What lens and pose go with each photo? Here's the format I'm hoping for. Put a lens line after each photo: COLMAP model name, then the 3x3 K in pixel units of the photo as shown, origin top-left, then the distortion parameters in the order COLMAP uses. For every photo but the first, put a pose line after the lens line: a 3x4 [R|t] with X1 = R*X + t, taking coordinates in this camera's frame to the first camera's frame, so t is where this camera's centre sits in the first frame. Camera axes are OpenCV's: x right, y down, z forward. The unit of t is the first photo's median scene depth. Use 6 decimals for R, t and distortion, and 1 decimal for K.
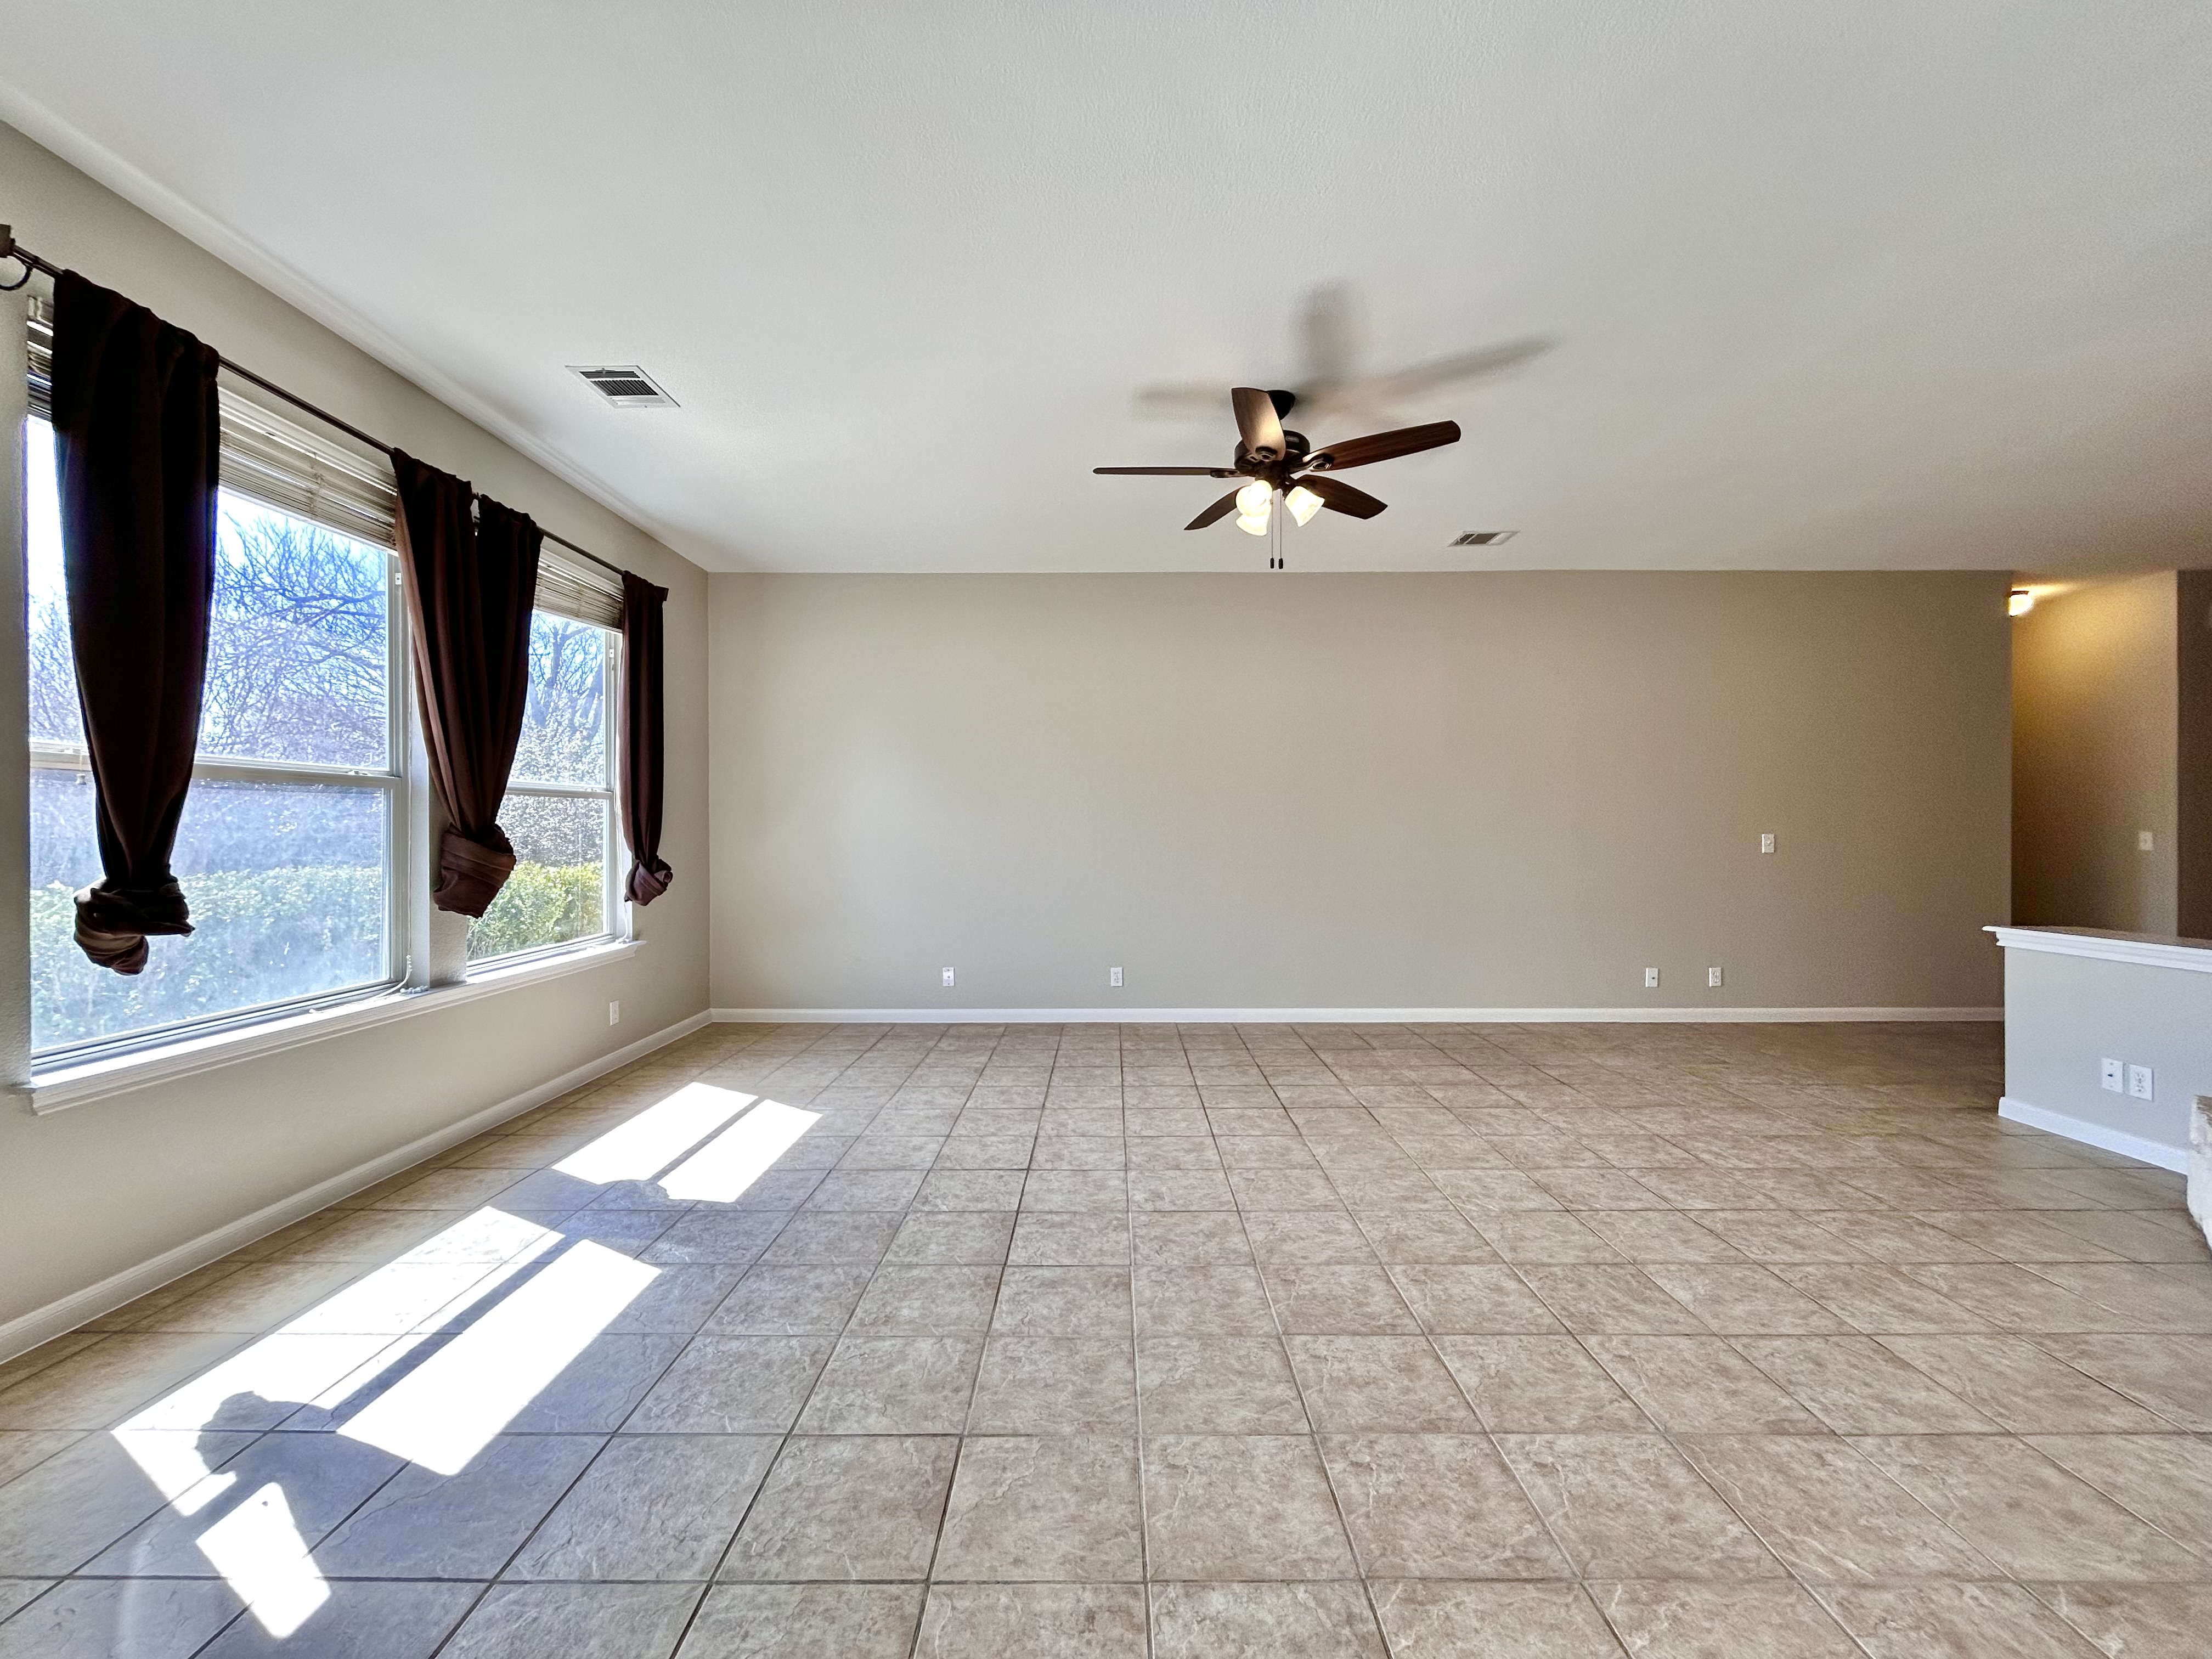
lens RADIAL K [[895.1, 0, 1109.7], [0, 895.1, 832.7], [0, 0, 1]] dist [0.001795, 0.000106]
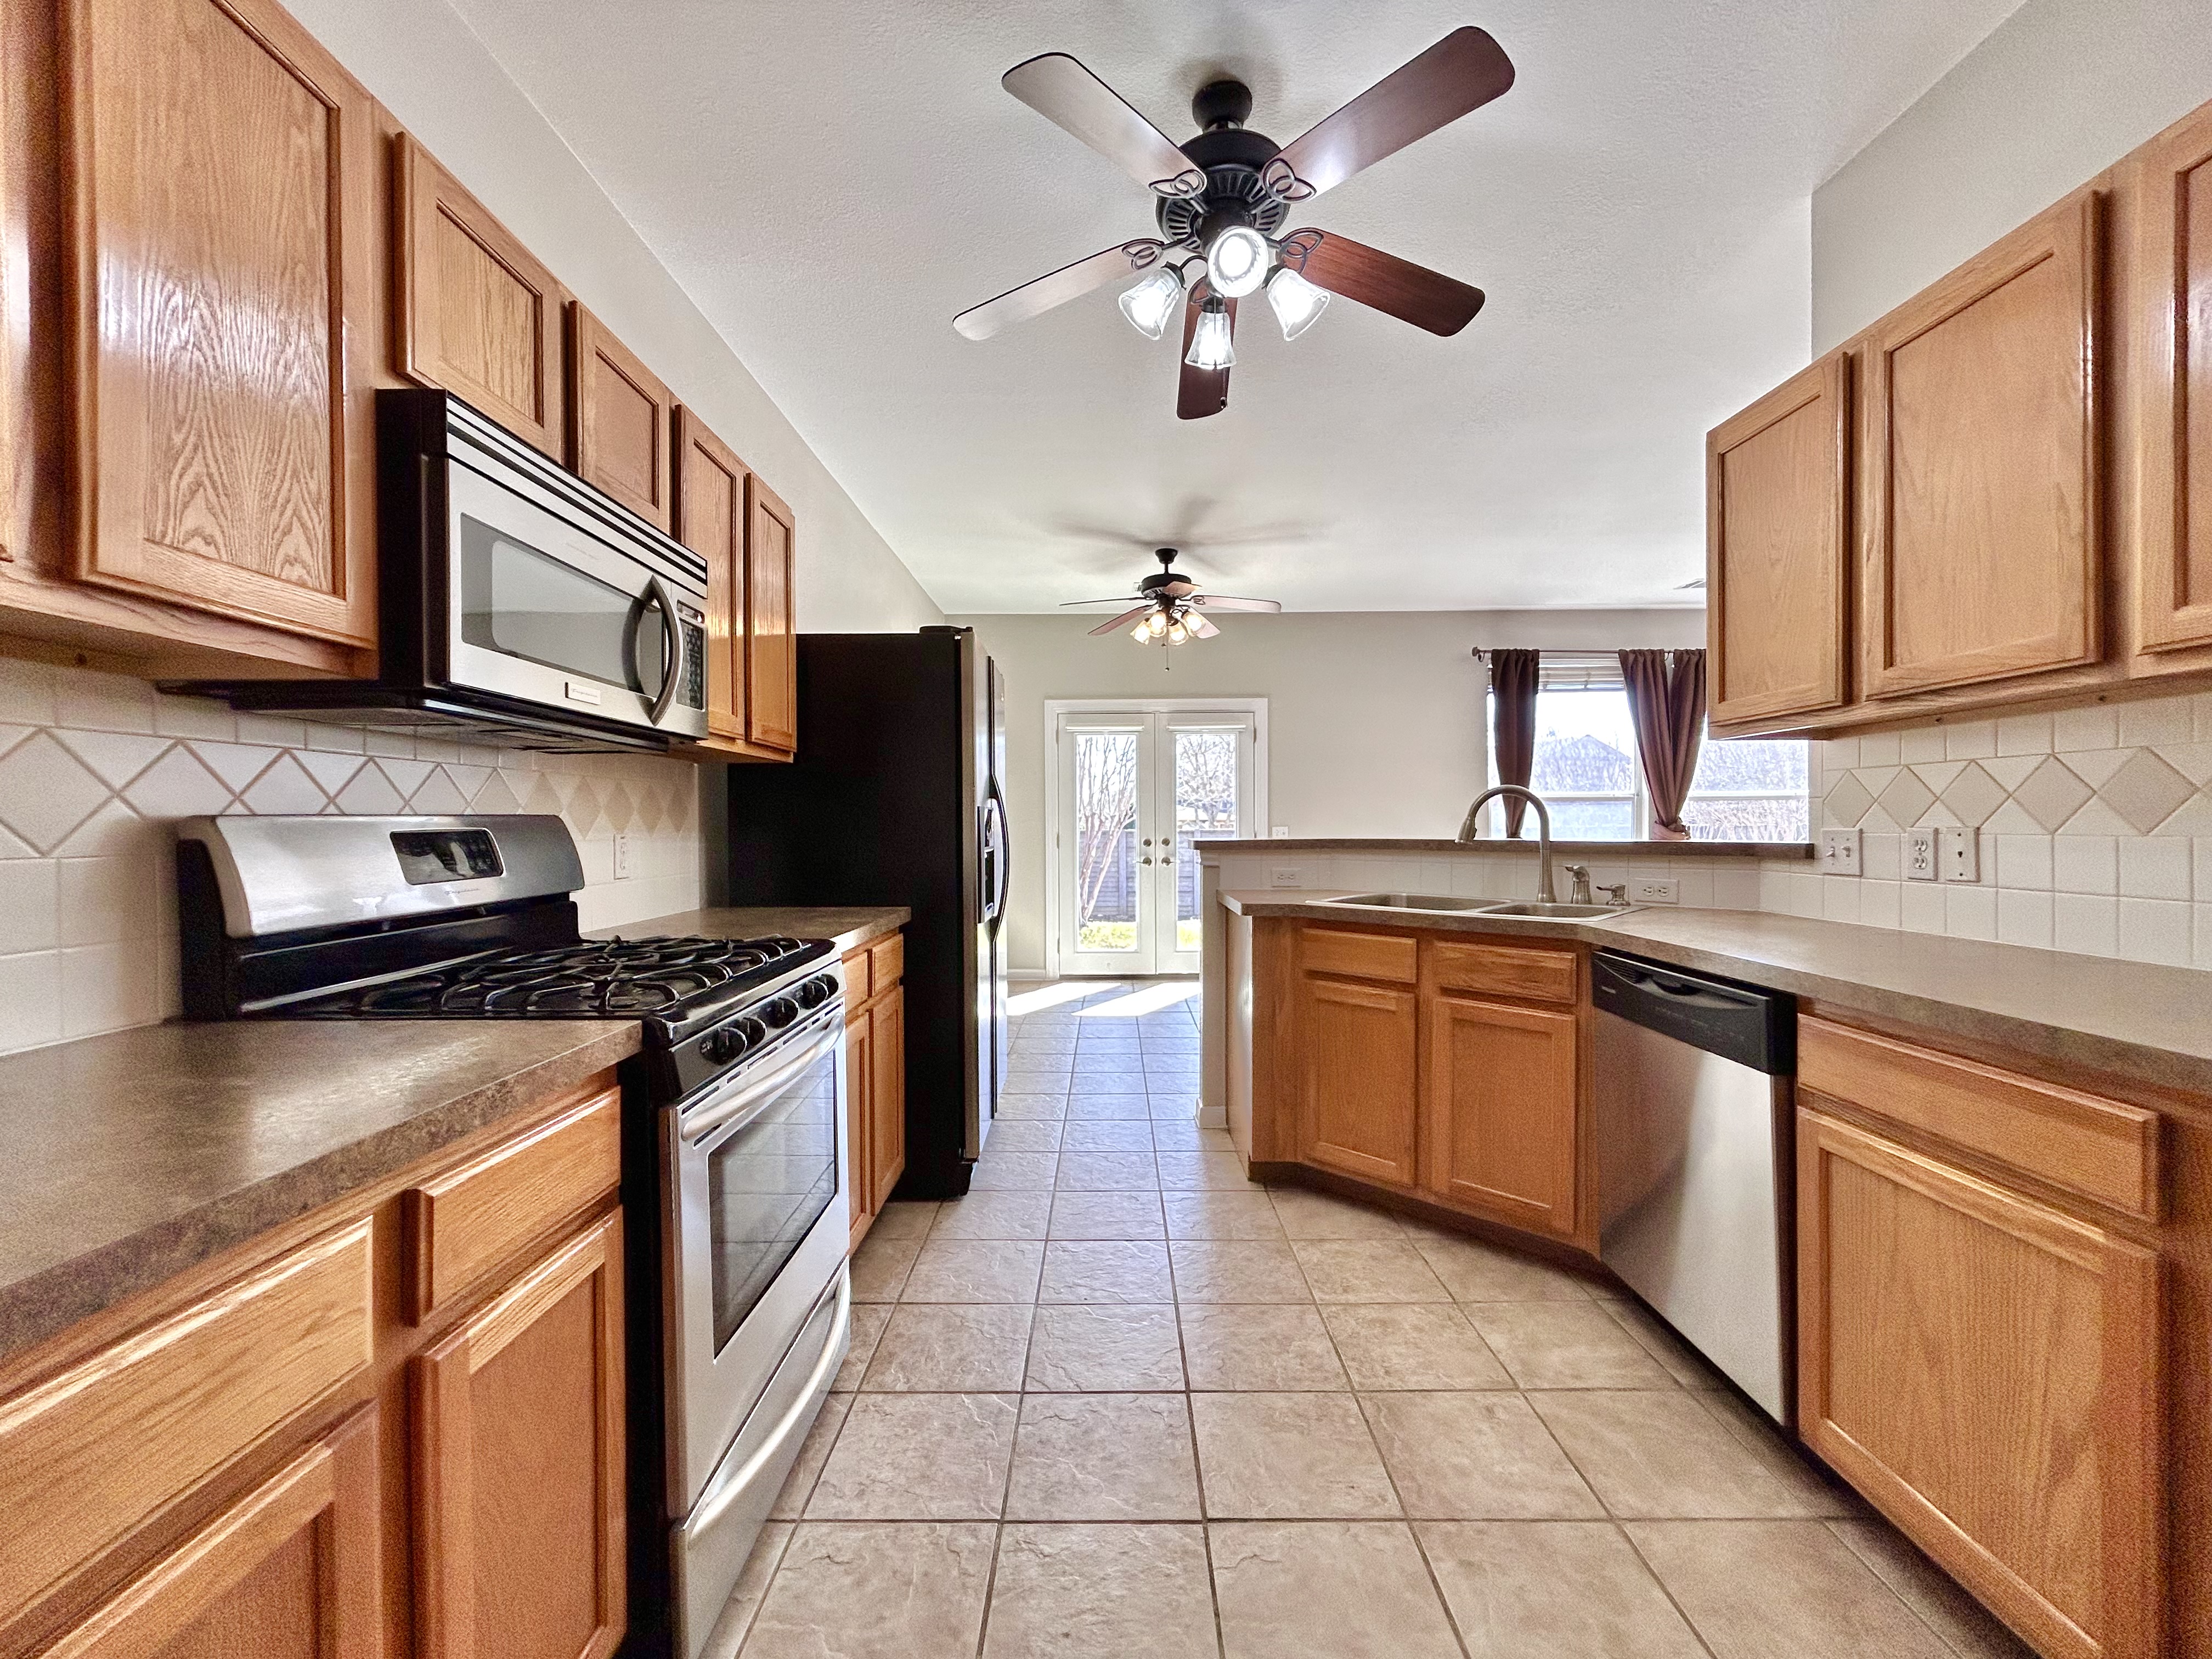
lens RADIAL K [[895.1, 0, 1106.1], [0, 895.1, 828.8], [0, 0, 1]] dist [0.001795, 0.000106]
pose [[-0.009586, 0.007109, -0.999929, 1.371532], [0.000633, 0.999975, 0.007103, 0.001436], [0.999954, -0.000564, -0.009591, -0.240701]]
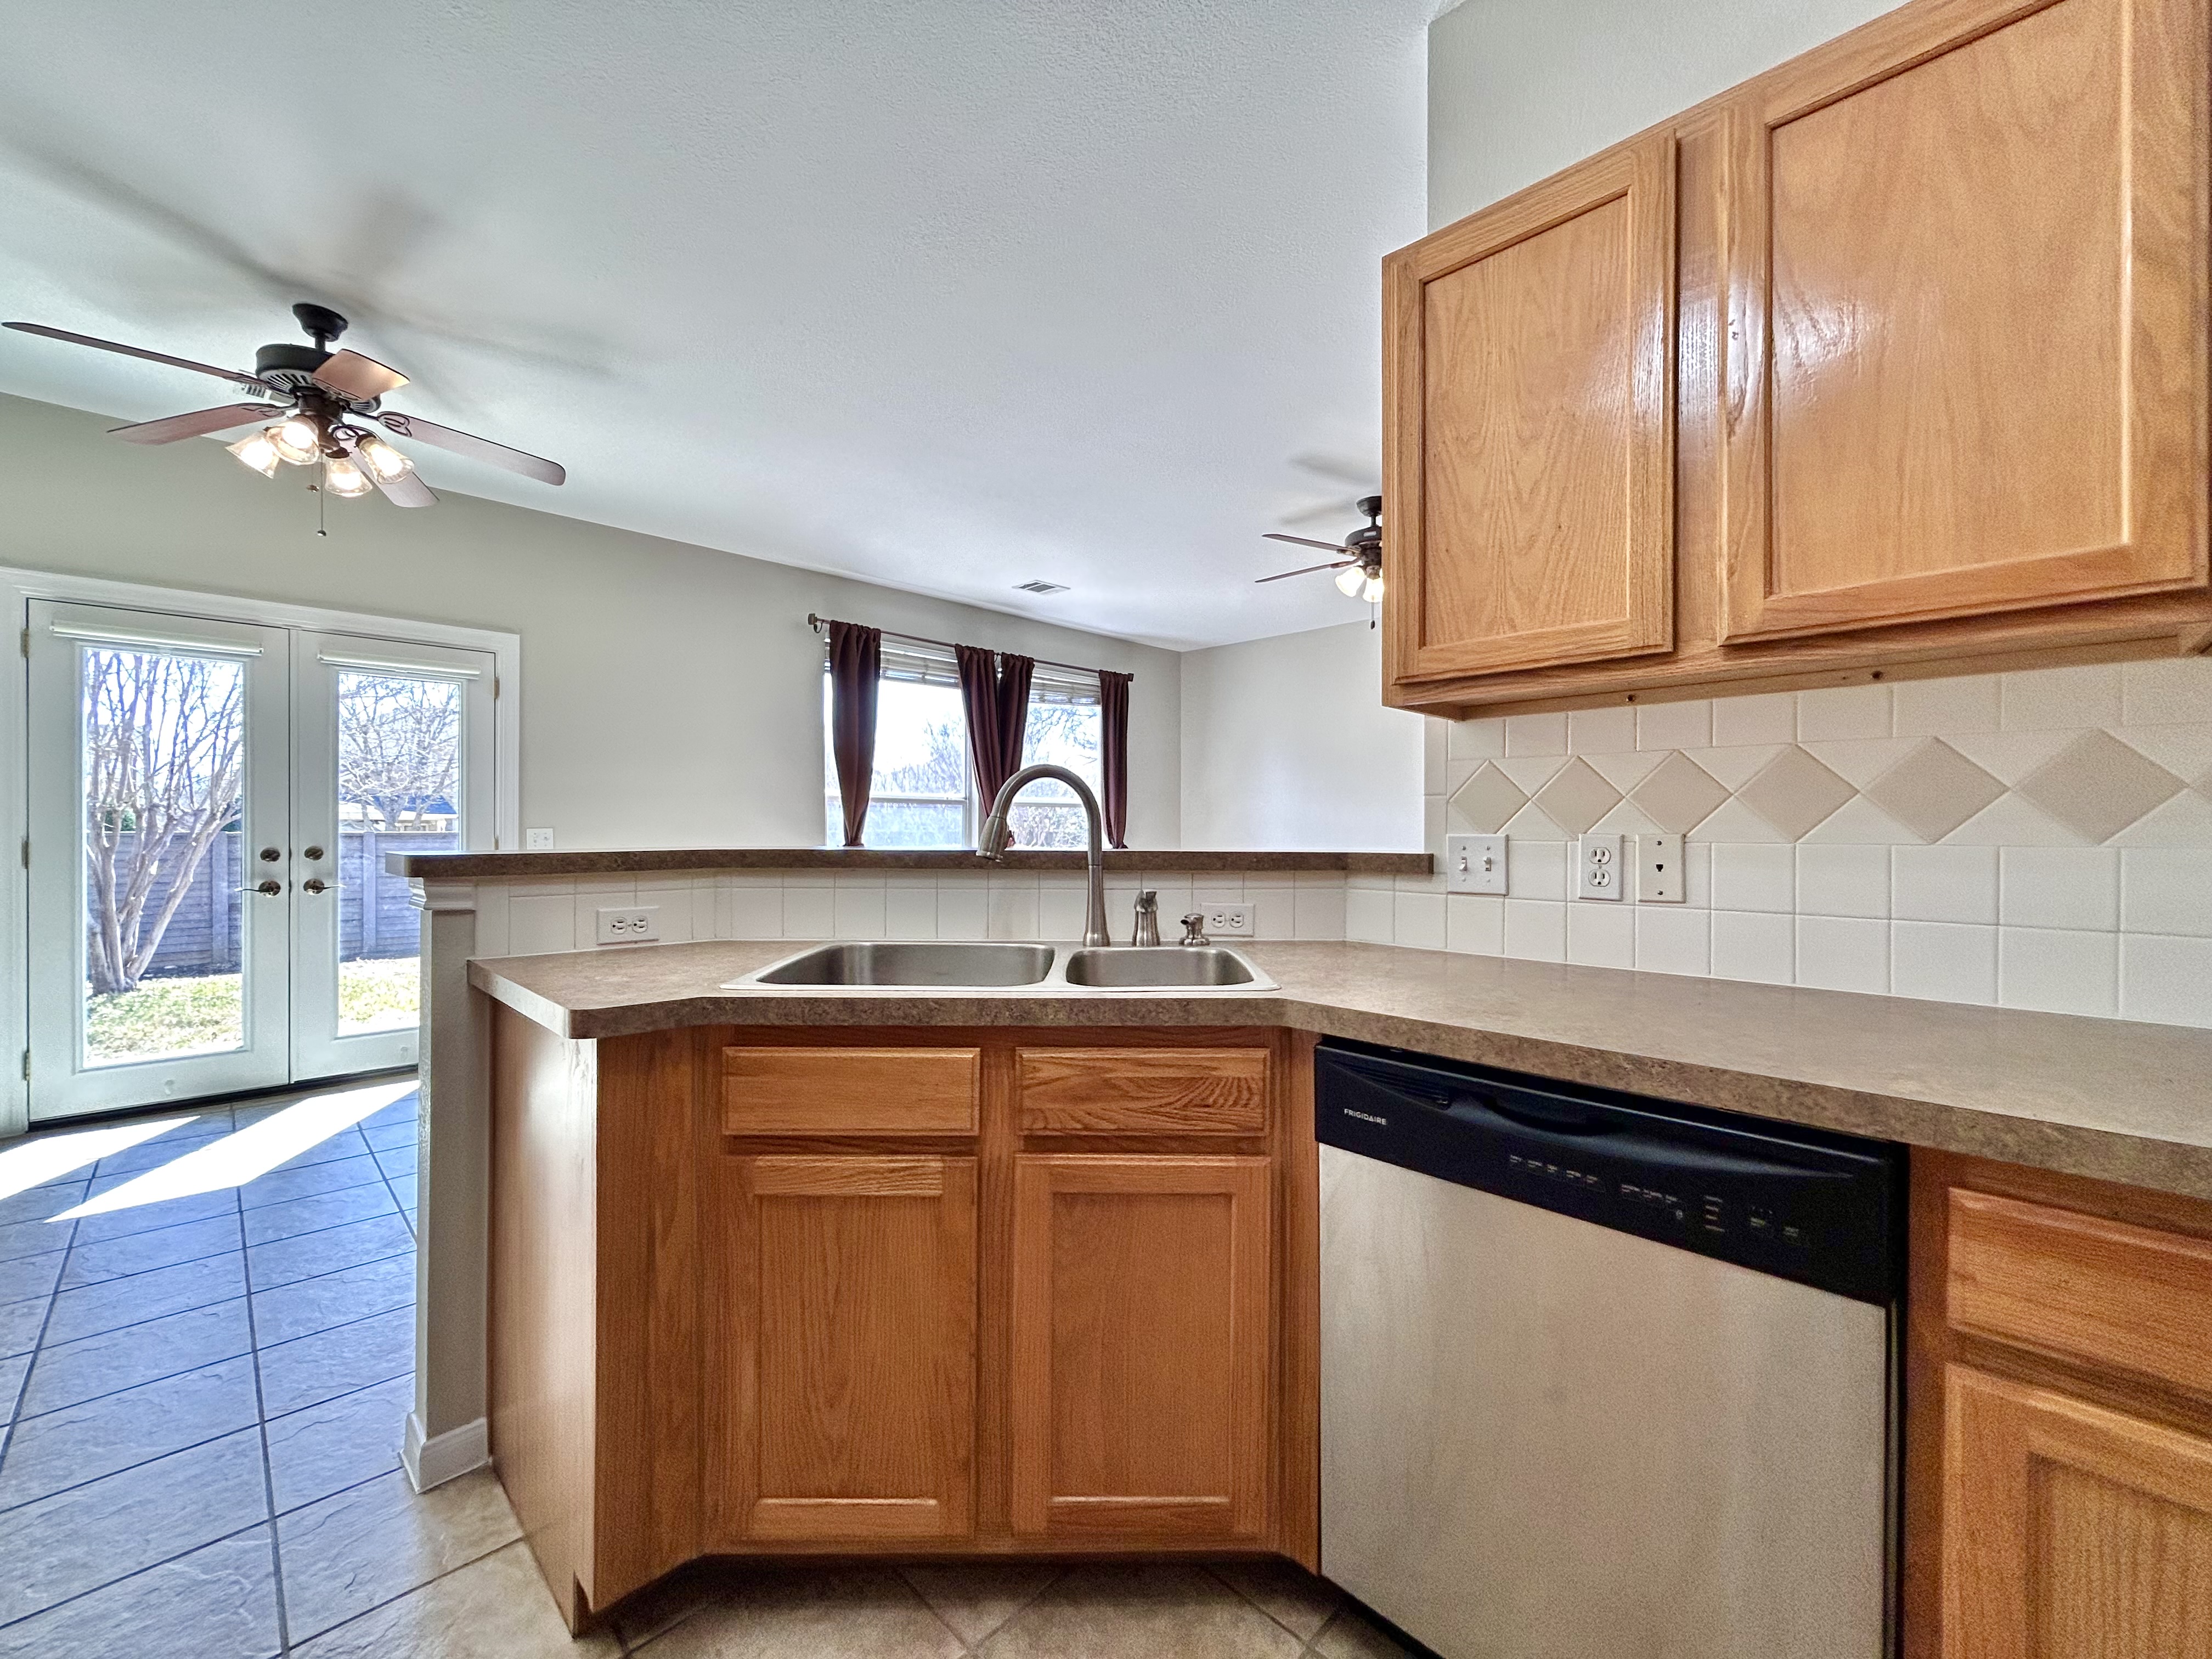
lens RADIAL K [[895.1, 0, 1106.0], [0, 895.1, 834.4], [0, 0, 1]] dist [0.001795, 0.000106]
pose [[0.706711, 0.009839, -0.707434, 0.894403], [-0.009157, 0.999947, 0.004760, 0.005736], [0.707443, 0.003114, 0.706764, -0.219850]]
